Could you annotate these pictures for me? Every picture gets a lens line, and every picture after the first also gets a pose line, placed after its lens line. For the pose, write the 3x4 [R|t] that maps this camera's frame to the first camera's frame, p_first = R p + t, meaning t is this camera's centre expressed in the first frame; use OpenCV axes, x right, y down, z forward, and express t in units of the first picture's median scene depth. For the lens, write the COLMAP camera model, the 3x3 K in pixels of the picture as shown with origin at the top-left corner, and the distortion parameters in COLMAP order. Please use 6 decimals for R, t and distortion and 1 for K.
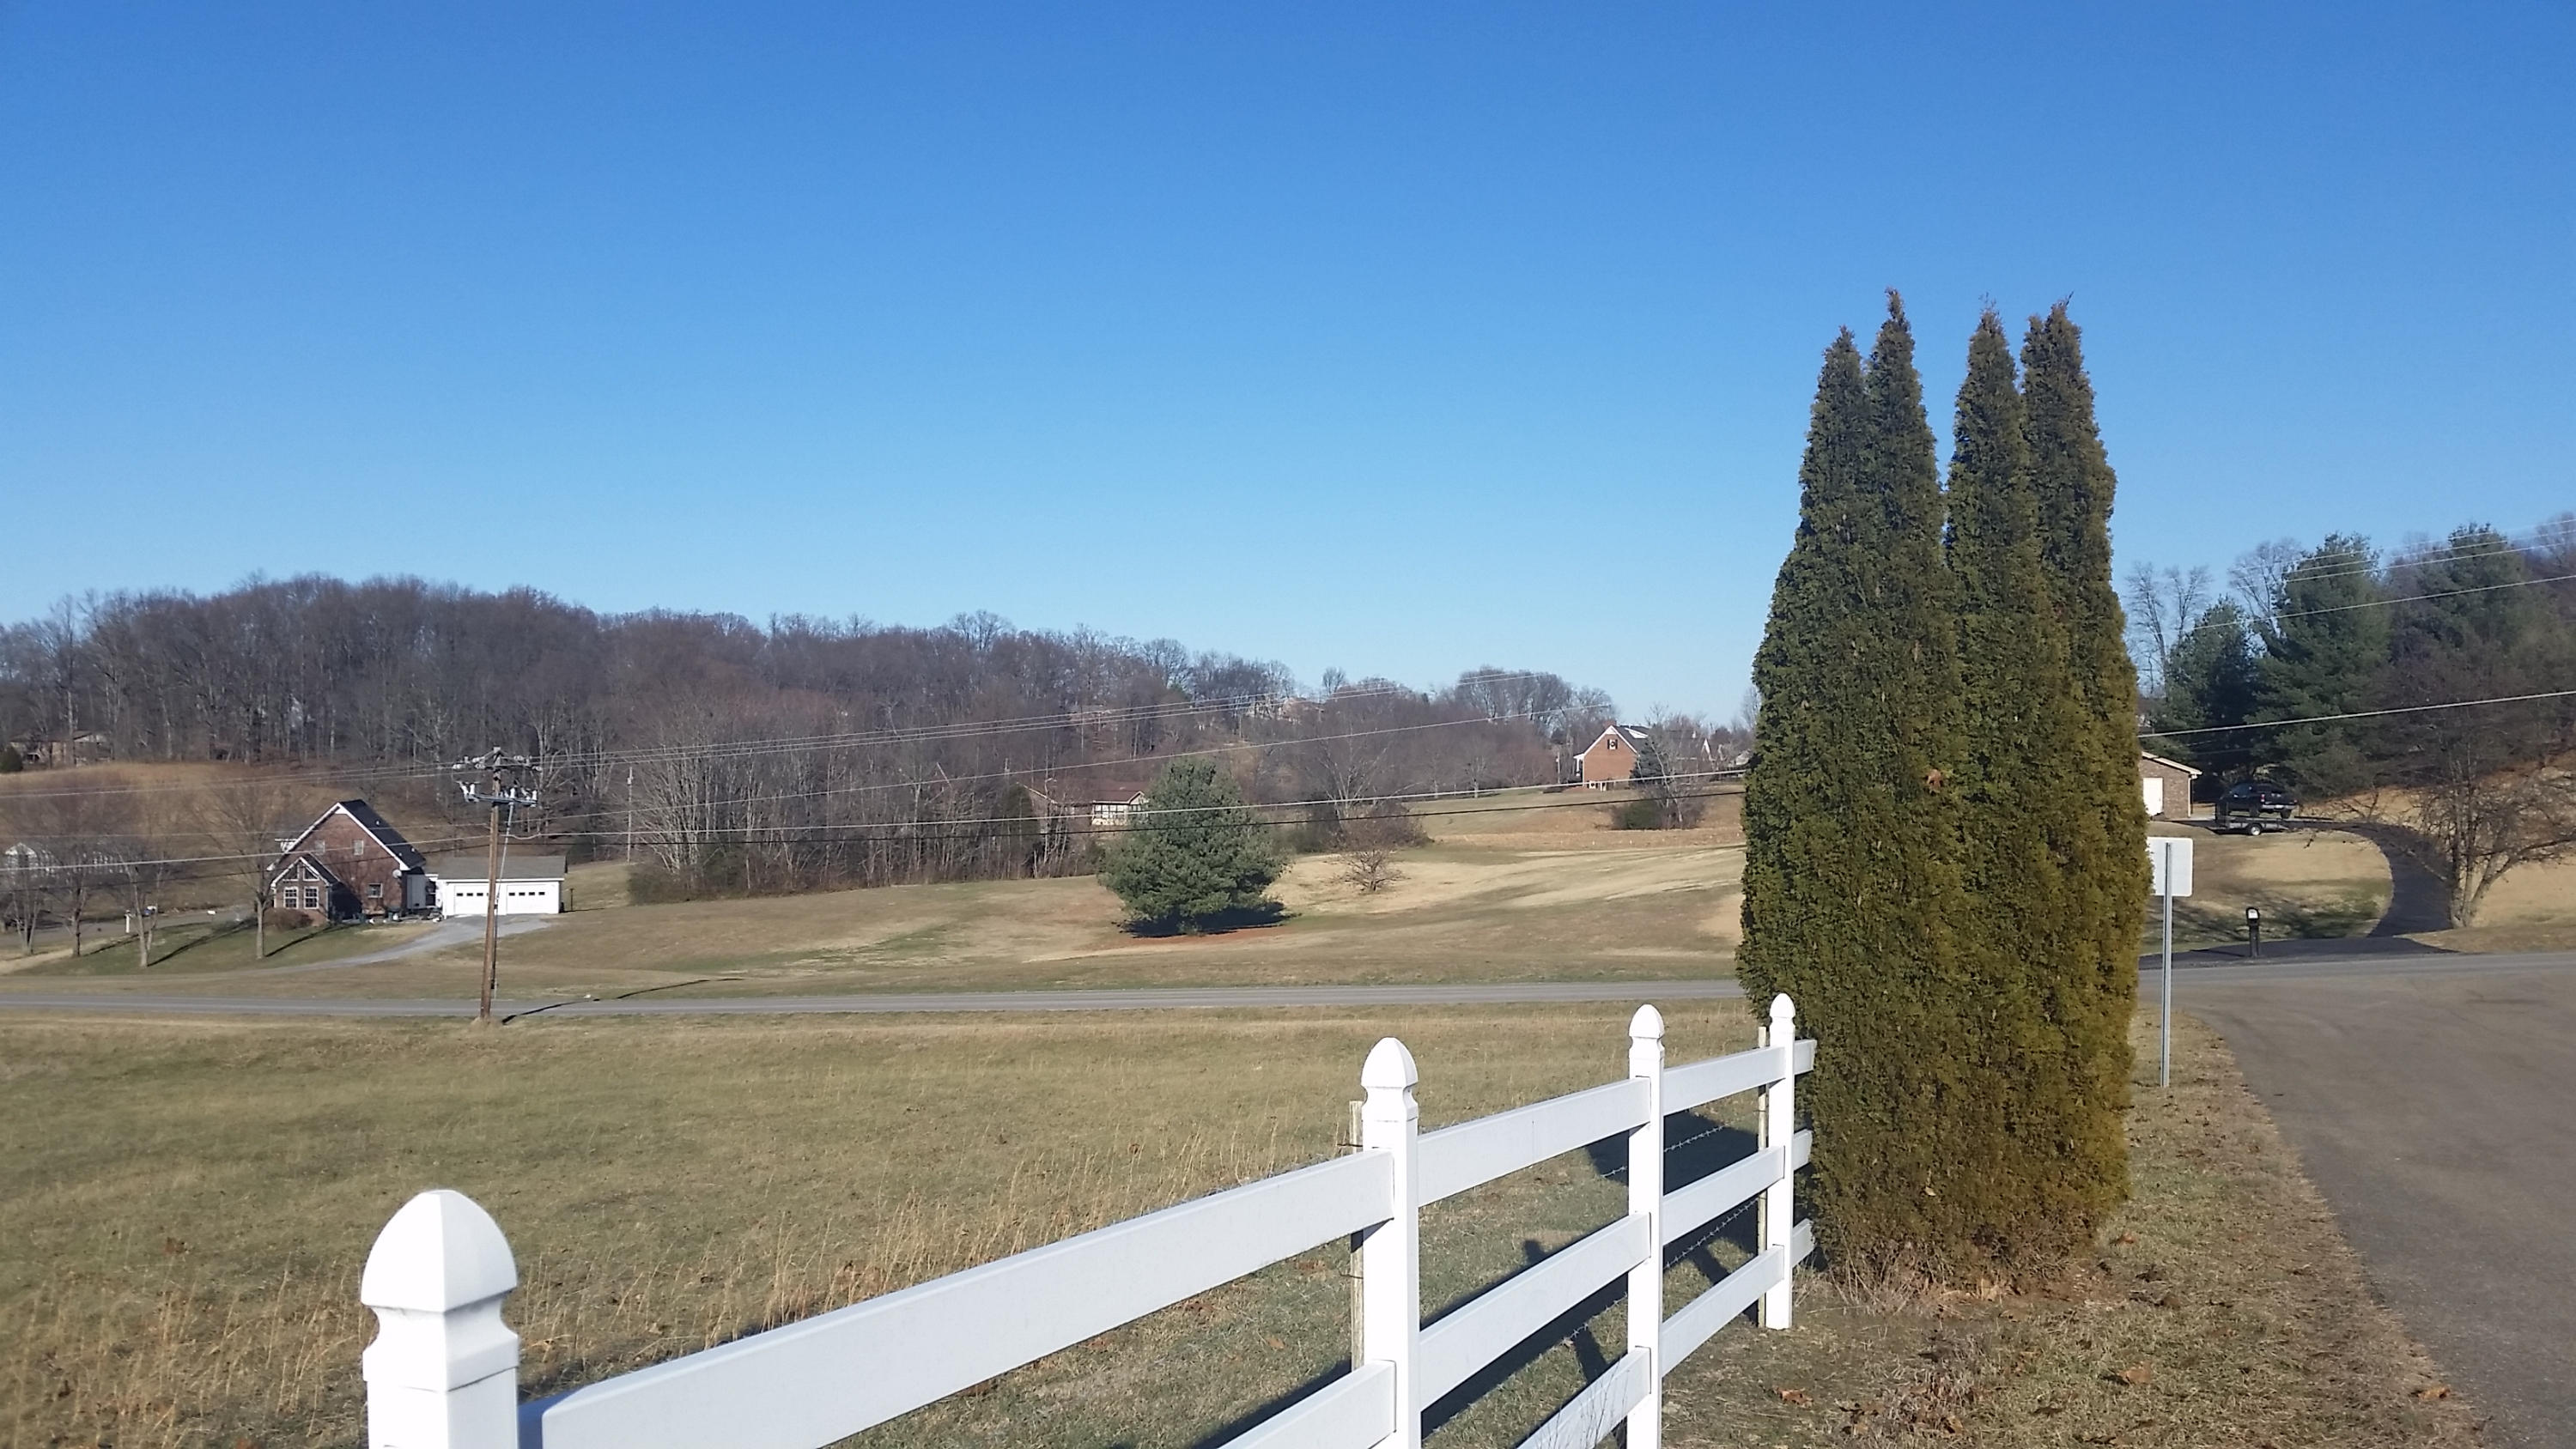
lens RADIAL K [[2090.8, 0, 1285.0], [0, 2090.8, 746.9], [0, 0, 1]] dist [0.210614, -0.515498]
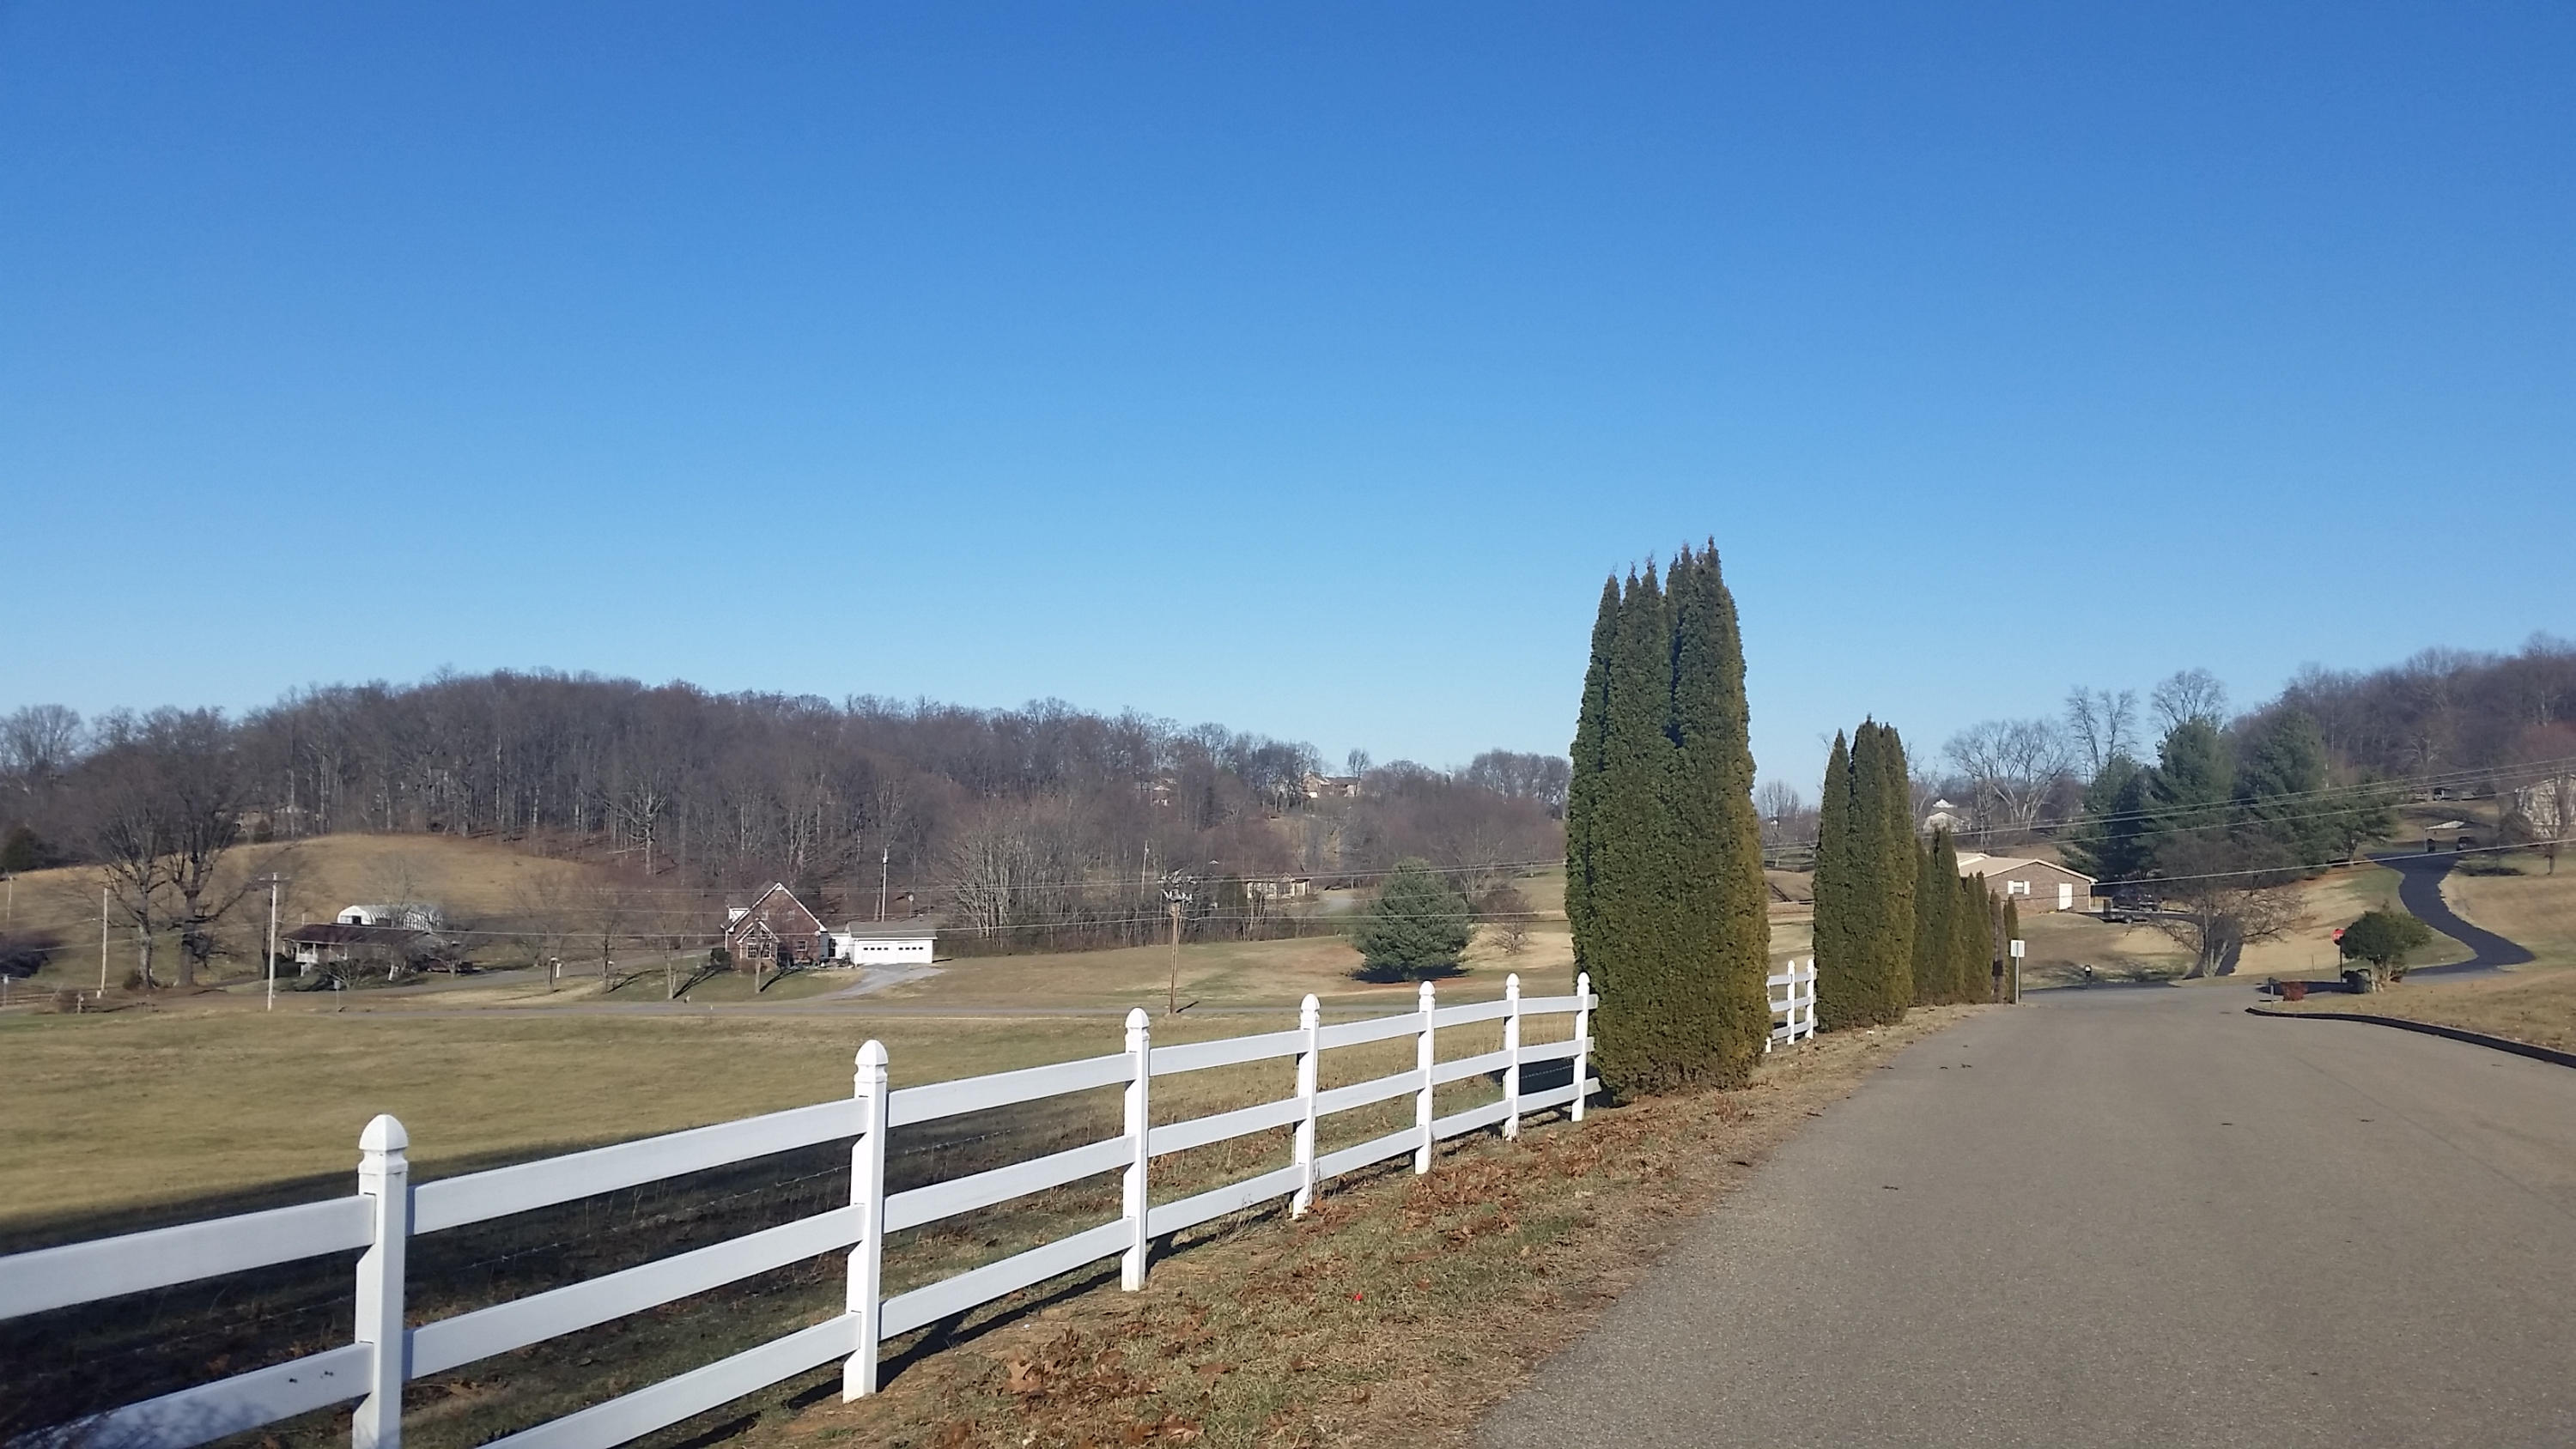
lens RADIAL K [[2168.9, 0, 1287.3], [0, 2168.9, 743.6], [0, 0, 1]] dist [0.197330, -0.500447]
pose [[0.999551, 0.011459, 0.027676, -0.077511], [-0.010681, 0.999548, -0.028095, -0.014151], [-0.027985, 0.027787, 0.999222, -0.224897]]
